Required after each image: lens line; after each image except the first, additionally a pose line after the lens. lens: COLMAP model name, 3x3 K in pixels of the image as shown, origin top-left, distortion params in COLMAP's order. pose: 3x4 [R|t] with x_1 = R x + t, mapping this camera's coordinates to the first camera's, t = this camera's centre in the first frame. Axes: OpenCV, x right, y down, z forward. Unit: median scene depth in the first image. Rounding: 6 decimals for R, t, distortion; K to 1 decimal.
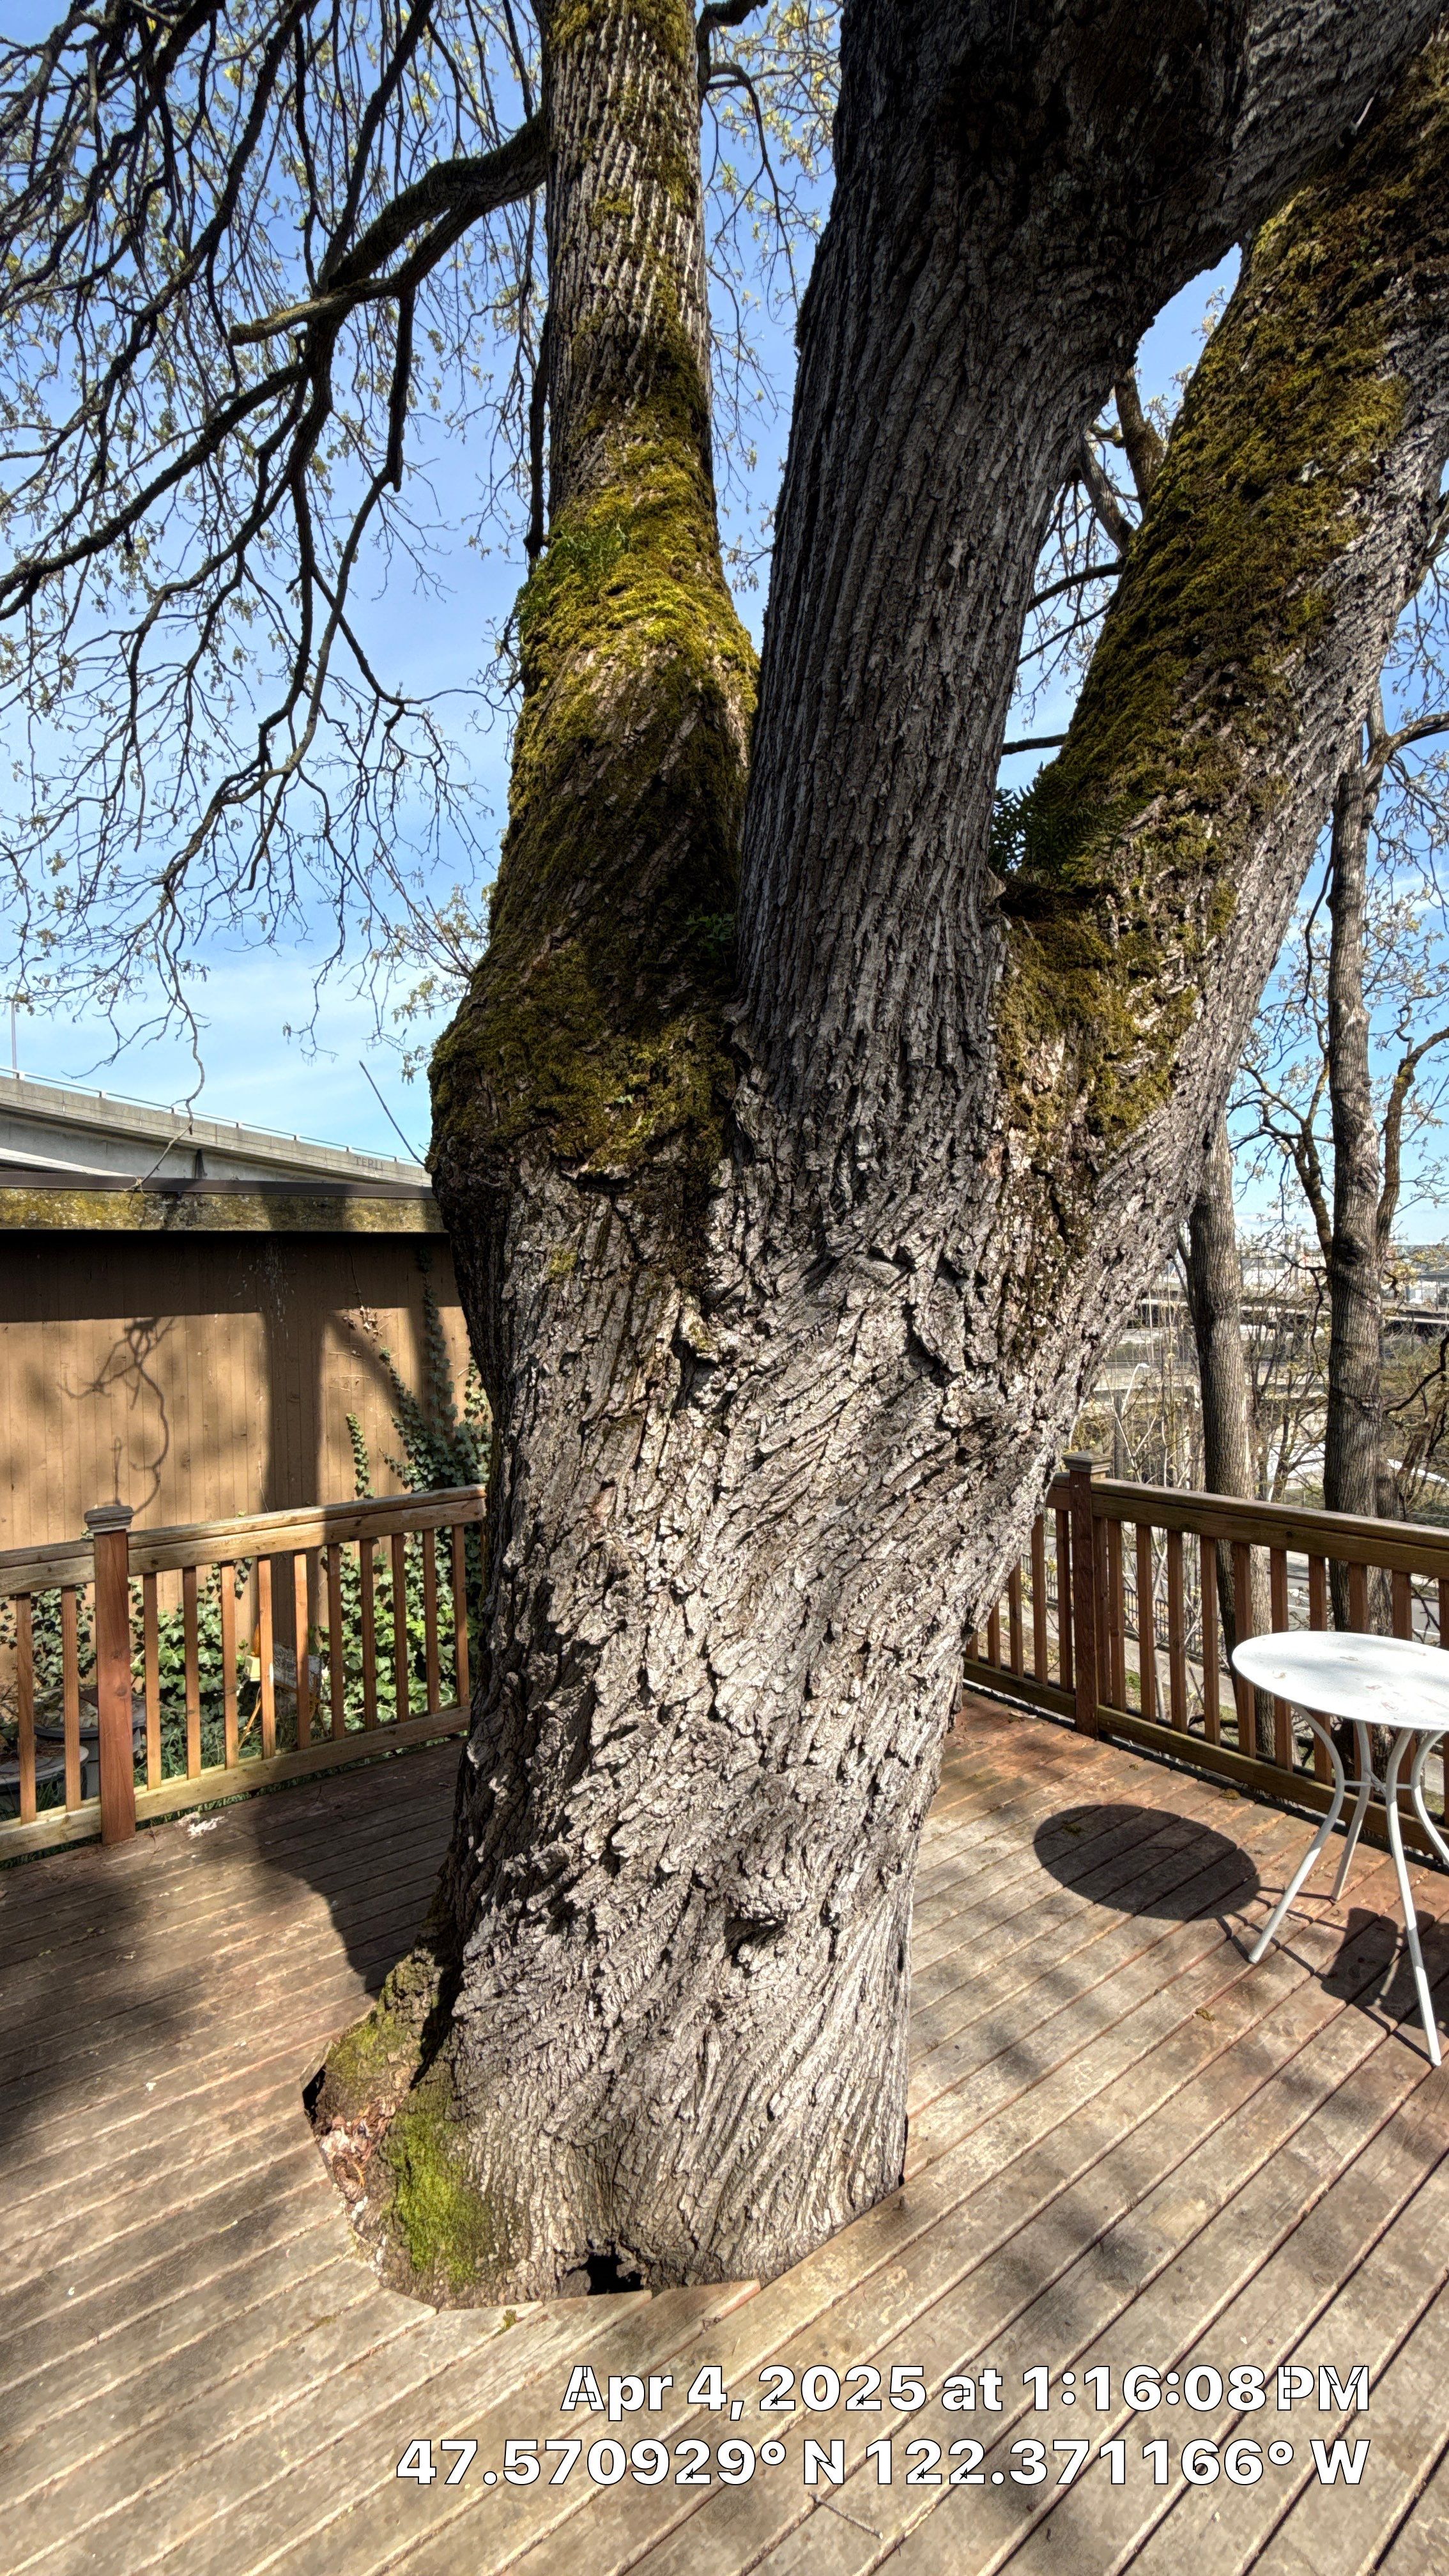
lens RADIAL K [[1026.8, 0, 721.3], [0, 1026.8, 1285.2], [0, 0, 1]] dist [-0.001337, 0.000238]
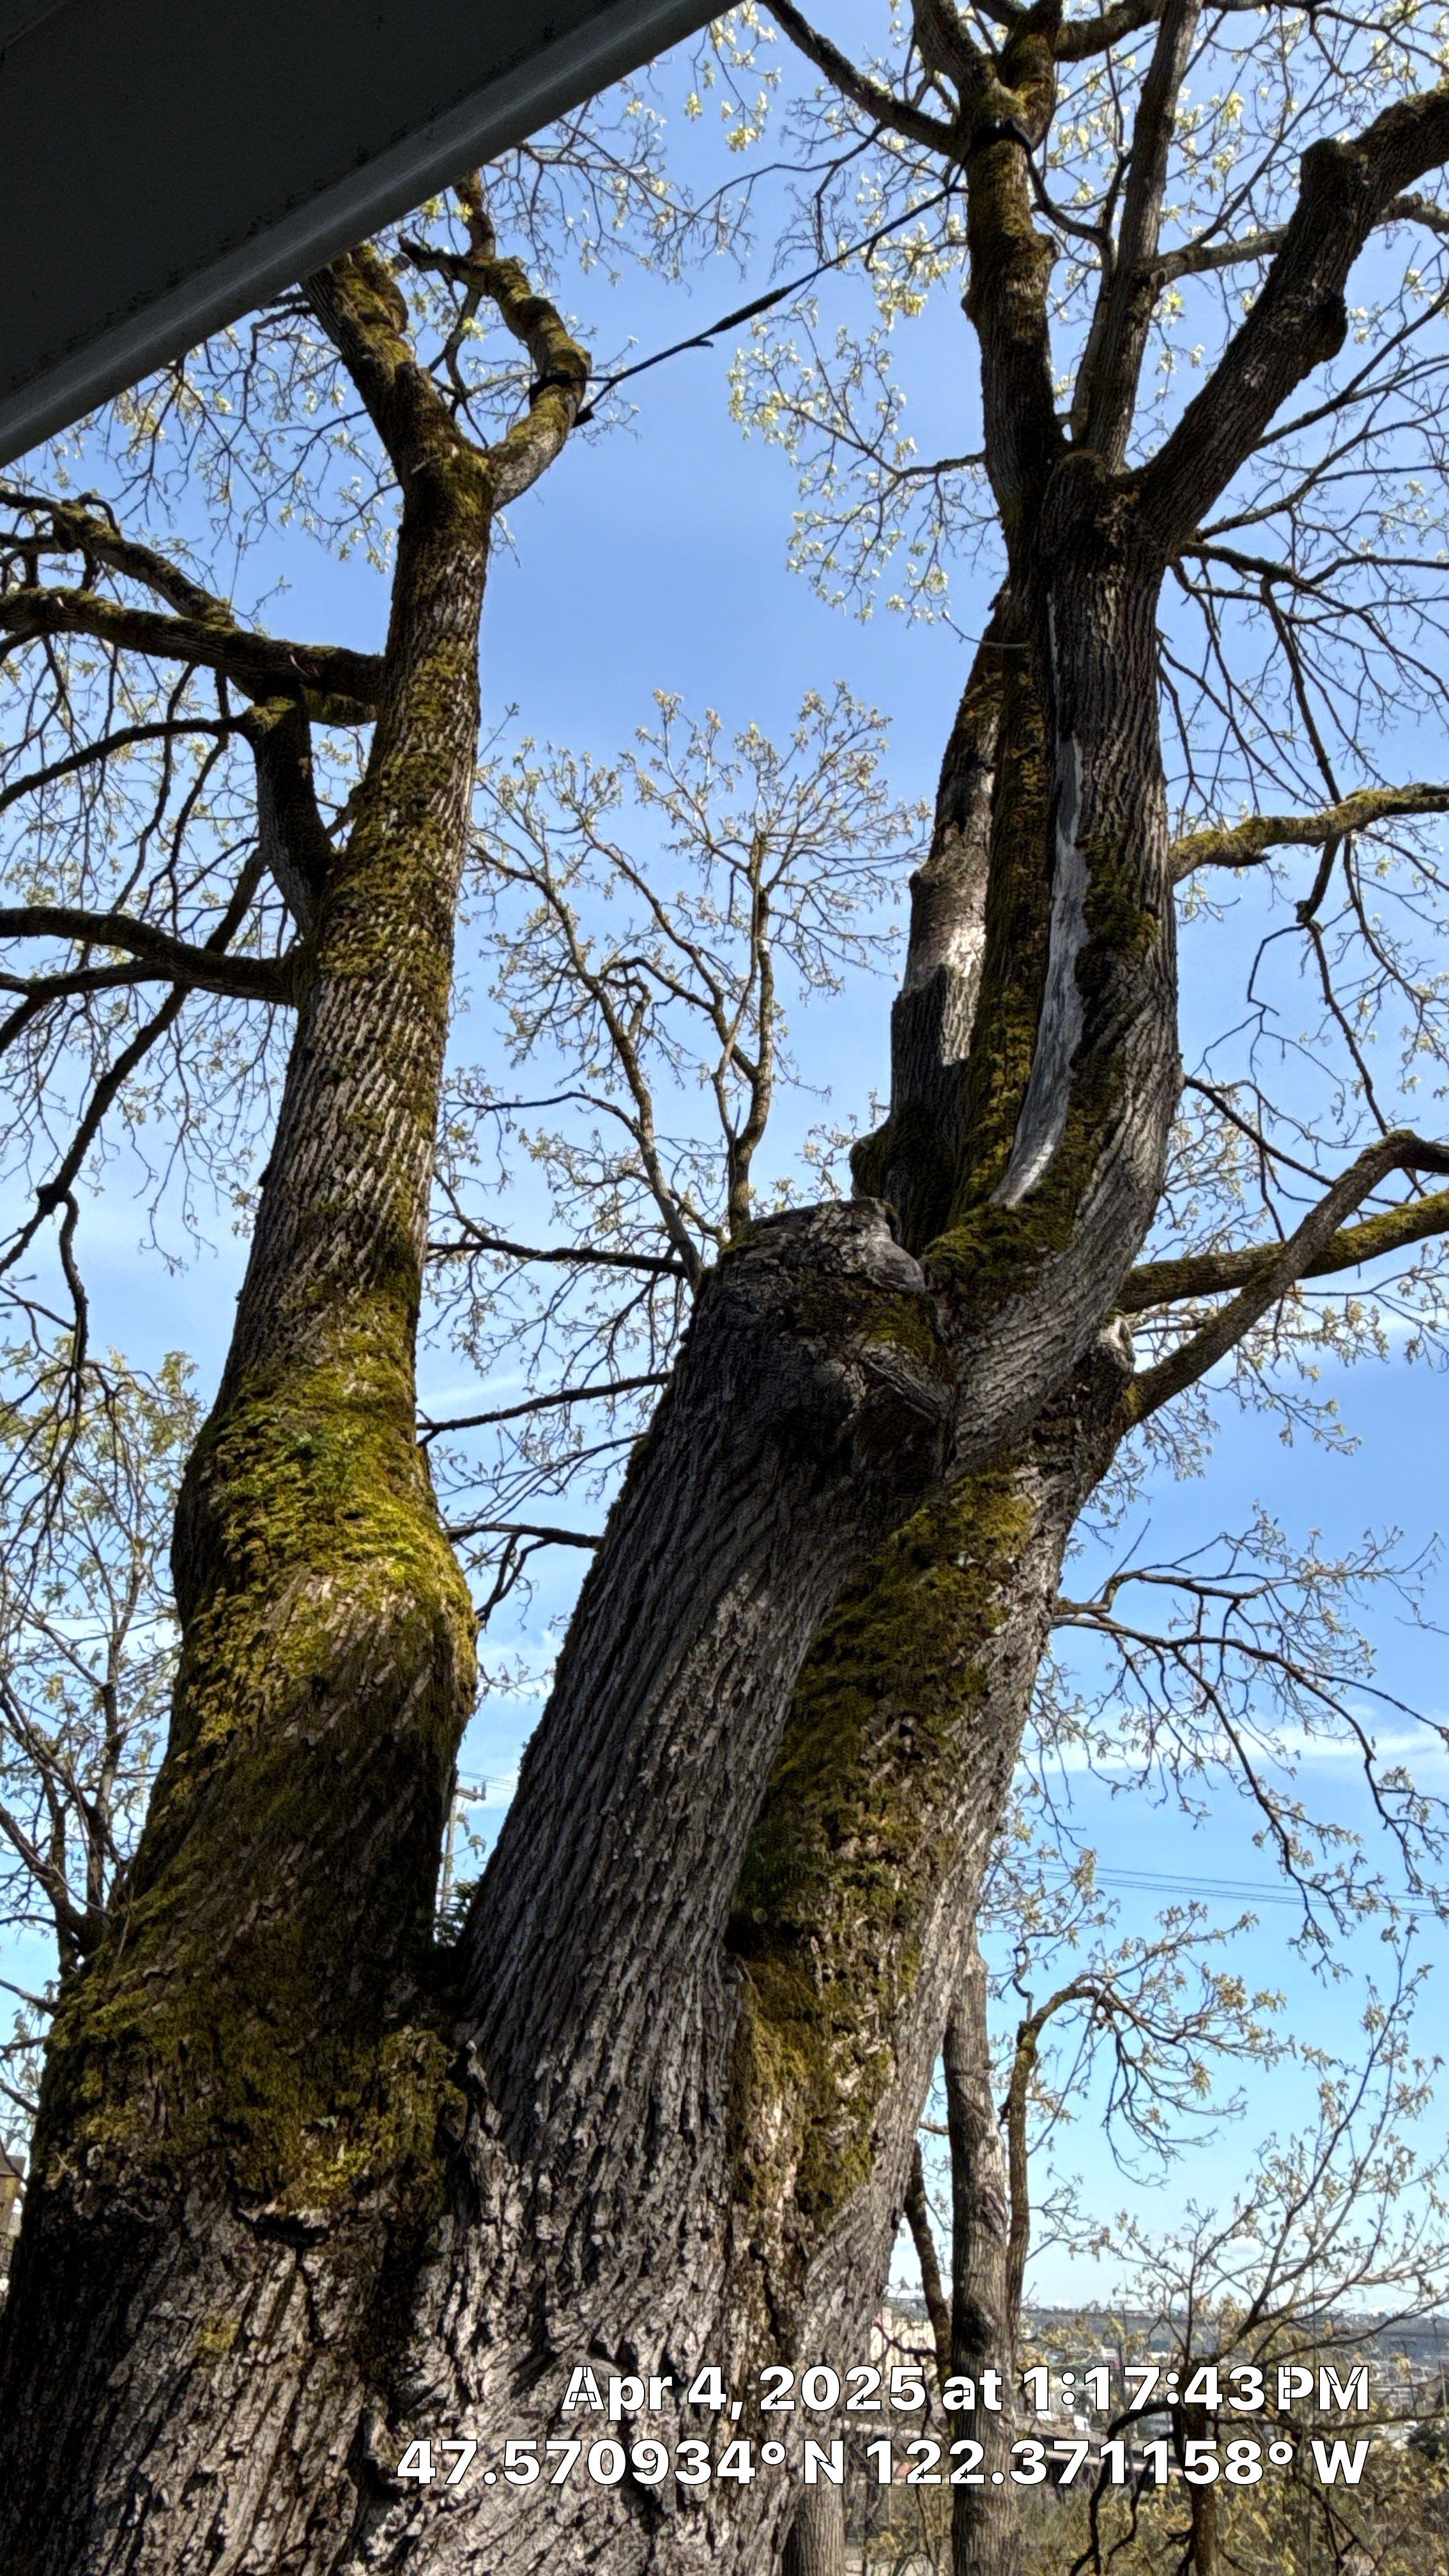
lens RADIAL K [[1691.4, 0, 725.8], [0, 1691.4, 1286.0], [0, 0, 1]] dist [-0.002543, 0.003957]
pose [[0.904276, 0.265464, 0.334386, -0.463018], [-0.048443, 0.841937, -0.537397, -0.023055], [-0.424192, 0.469756, 0.774203, -0.601033]]
